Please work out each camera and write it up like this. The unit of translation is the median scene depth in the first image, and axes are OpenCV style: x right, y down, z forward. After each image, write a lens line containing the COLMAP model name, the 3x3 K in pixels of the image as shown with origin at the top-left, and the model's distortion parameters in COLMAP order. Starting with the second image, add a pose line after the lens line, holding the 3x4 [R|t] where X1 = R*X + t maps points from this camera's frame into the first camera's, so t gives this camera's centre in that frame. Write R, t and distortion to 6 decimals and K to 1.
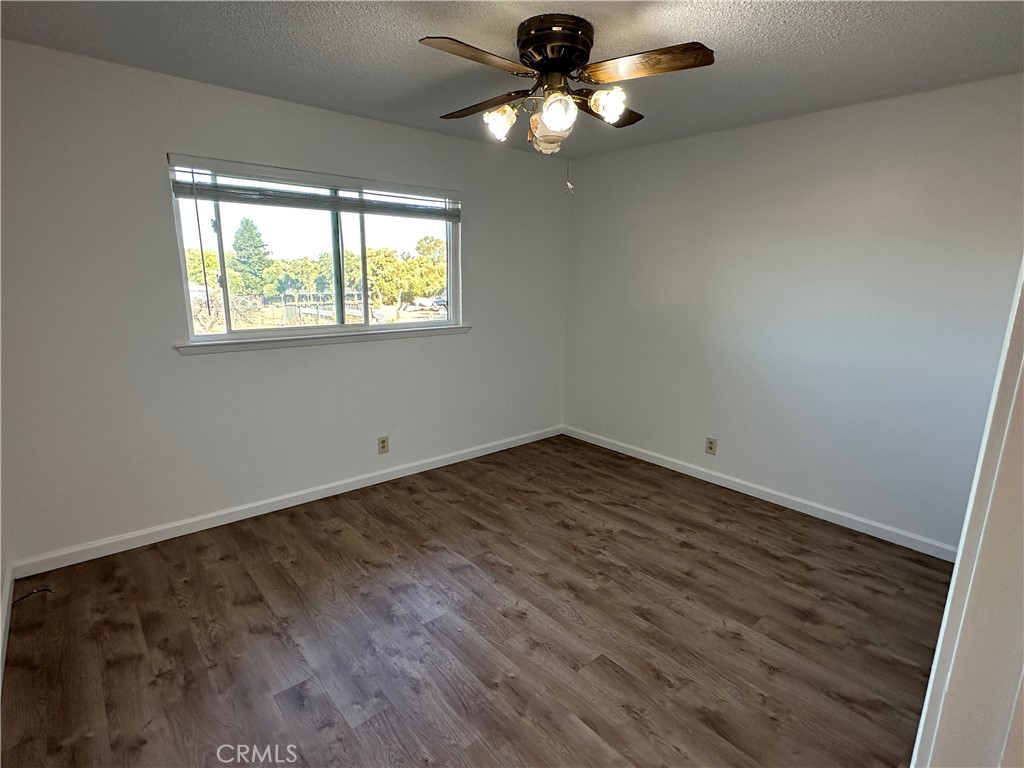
lens RADIAL K [[513.7, 0, 512.0], [0, 513.7, 384.0], [0, 0, 1]] dist [0.000416, 0.000353]
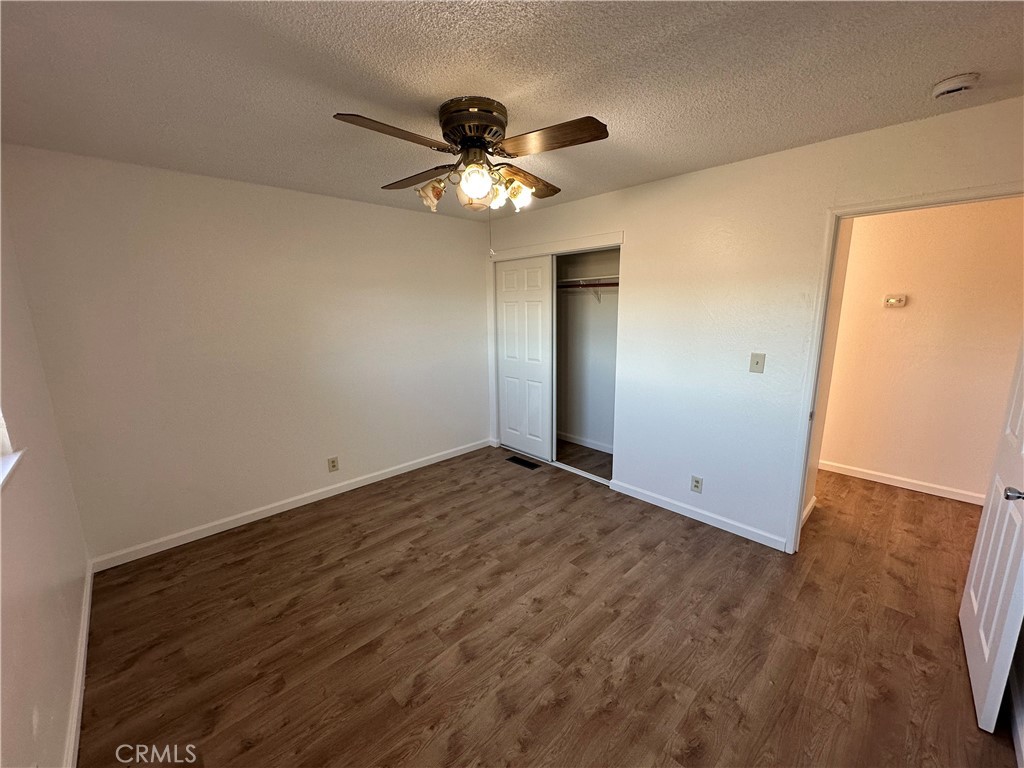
lens RADIAL K [[408.6, 0, 512.0], [0, 408.6, 384.0], [0, 0, 1]] dist [0.000492, 0.000356]
pose [[-0.046407, -0.206119, 0.977426, -0.663746], [0.226114, 0.950915, 0.211264, -0.207832], [-0.972995, 0.230813, 0.002478, 0.760733]]
